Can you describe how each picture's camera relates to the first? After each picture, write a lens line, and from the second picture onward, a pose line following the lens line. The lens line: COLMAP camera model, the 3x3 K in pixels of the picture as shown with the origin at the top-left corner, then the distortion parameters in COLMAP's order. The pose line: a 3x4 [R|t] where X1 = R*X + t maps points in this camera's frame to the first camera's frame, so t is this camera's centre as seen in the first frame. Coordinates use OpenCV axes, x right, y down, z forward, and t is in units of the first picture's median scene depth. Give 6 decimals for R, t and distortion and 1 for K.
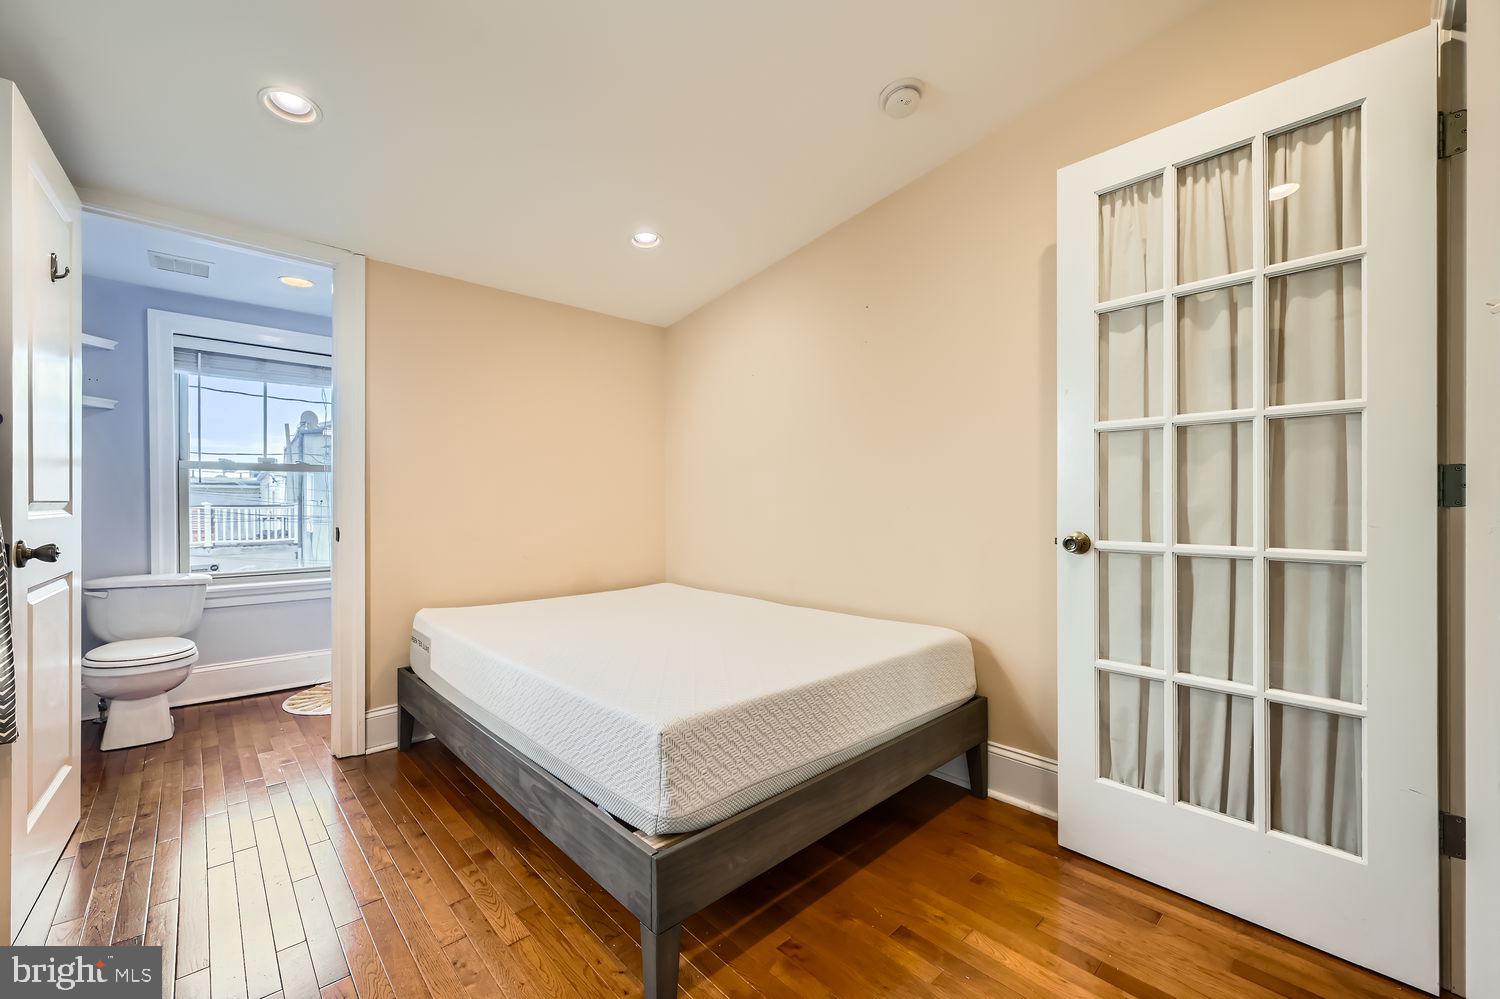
lens RADIAL K [[617.5, 0, 748.7], [0, 617.5, 496.7], [0, 0, 1]] dist [-0.000112, 0.000022]
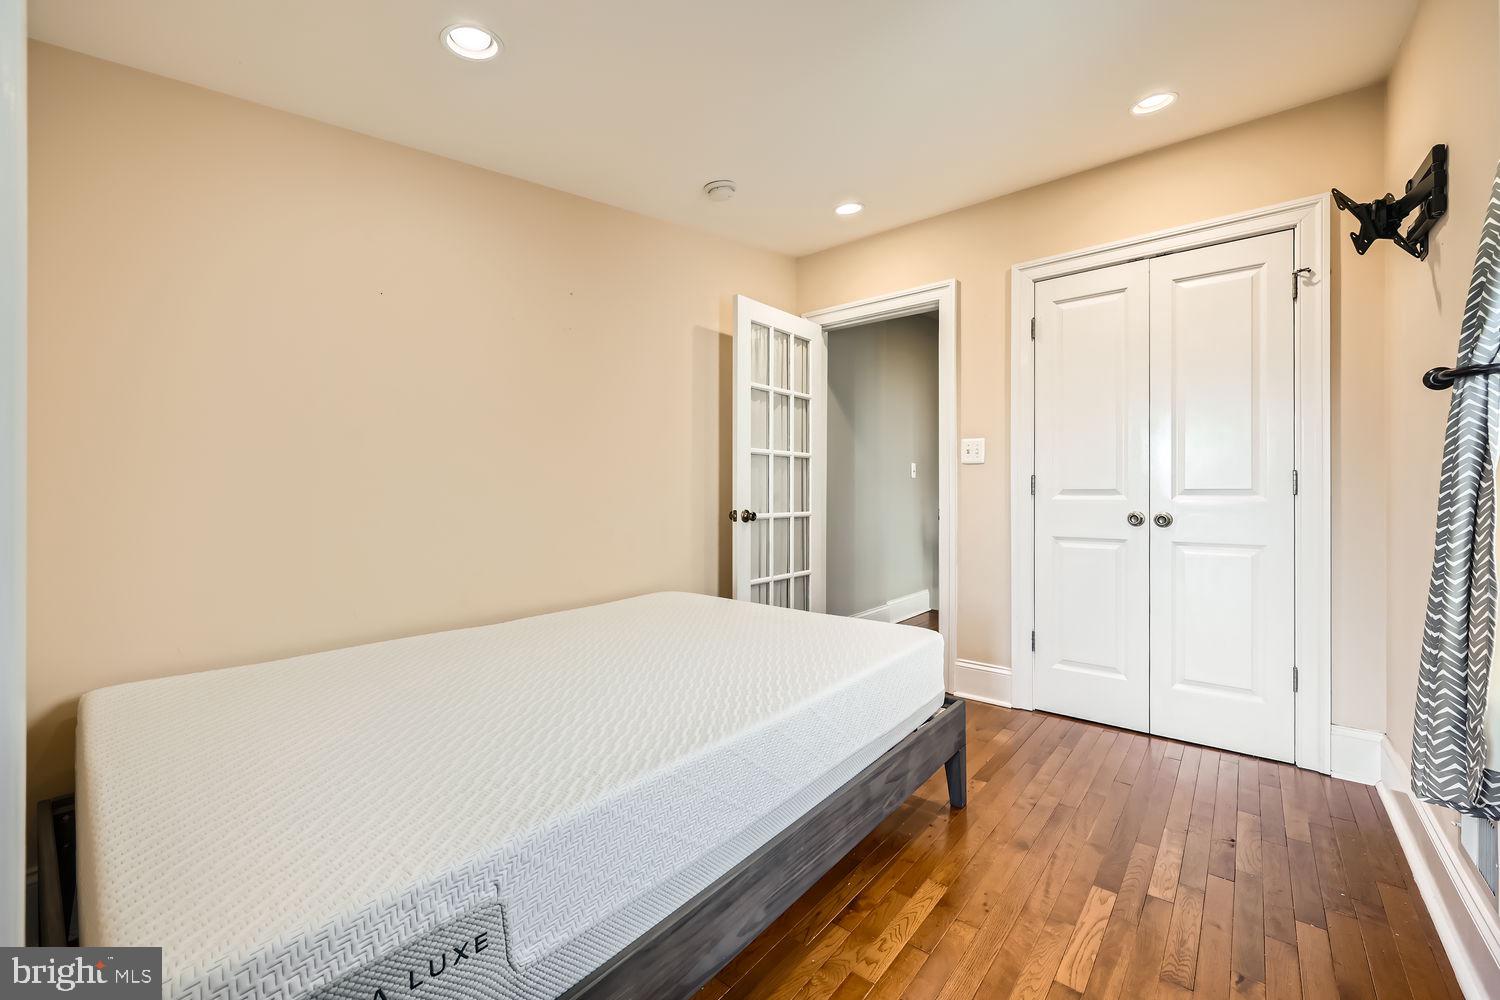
lens RADIAL K [[617.5, 0, 748.7], [0, 617.5, 497.2], [0, 0, 1]] dist [-0.000112, 0.000022]
pose [[-0.160140, -0.000180, 0.987094, -1.337516], [-0.007559, 0.999971, -0.001044, 0.026913], [-0.987065, -0.007629, -0.160137, 1.438656]]
